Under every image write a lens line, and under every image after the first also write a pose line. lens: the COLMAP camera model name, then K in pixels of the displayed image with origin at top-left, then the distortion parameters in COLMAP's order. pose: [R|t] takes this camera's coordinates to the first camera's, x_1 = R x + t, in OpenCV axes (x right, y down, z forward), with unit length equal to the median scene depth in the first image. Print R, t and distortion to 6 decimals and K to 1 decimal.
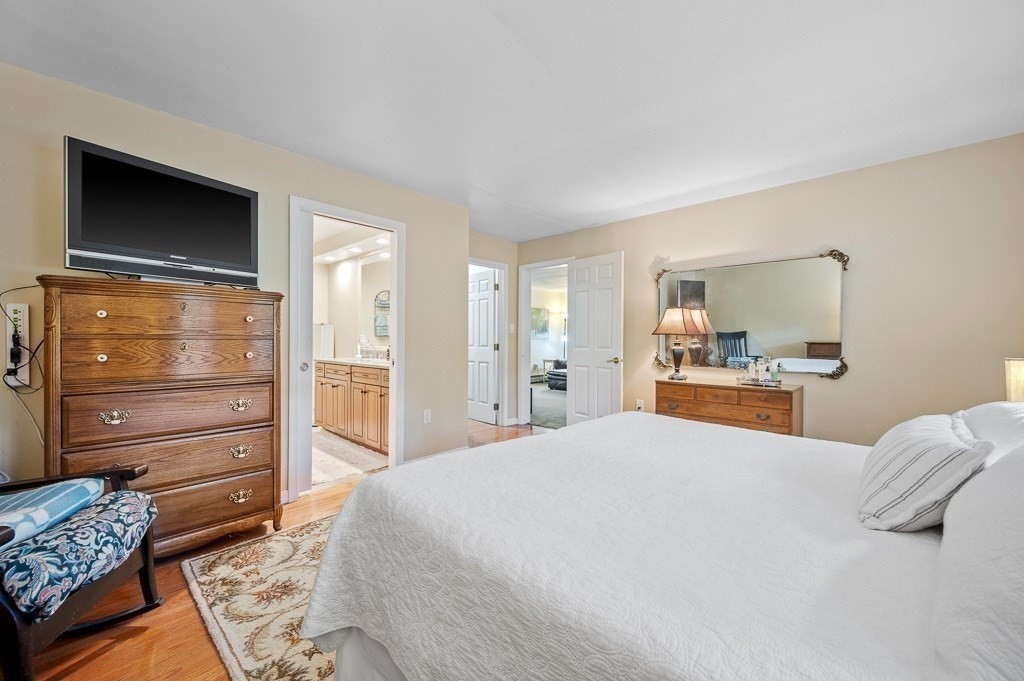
lens RADIAL K [[411.5, 0, 510.7], [0, 411.5, 338.6], [0, 0, 1]] dist [0.000979, 0.000240]
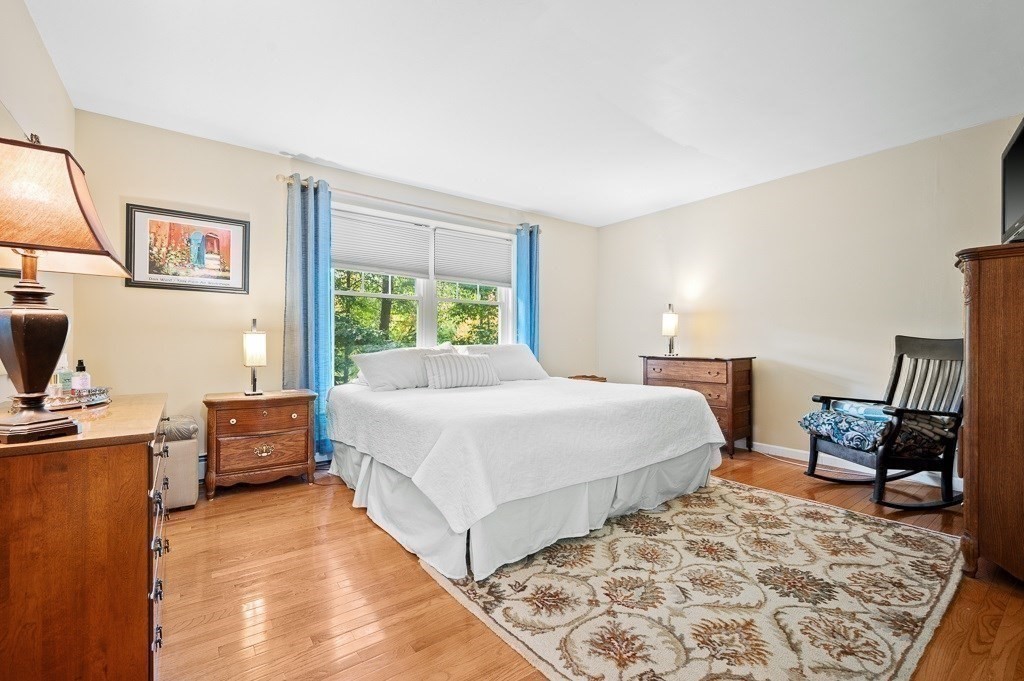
lens RADIAL K [[429.0, 0, 510.0], [0, 429.0, 340.1], [0, 0, 1]] dist [0.001253, -0.000207]
pose [[-0.987099, -0.011097, 0.159726, 0.166355], [-0.009424, 0.999893, 0.011229, 0.060667], [-0.159833, 0.009579, -0.987098, 2.452822]]
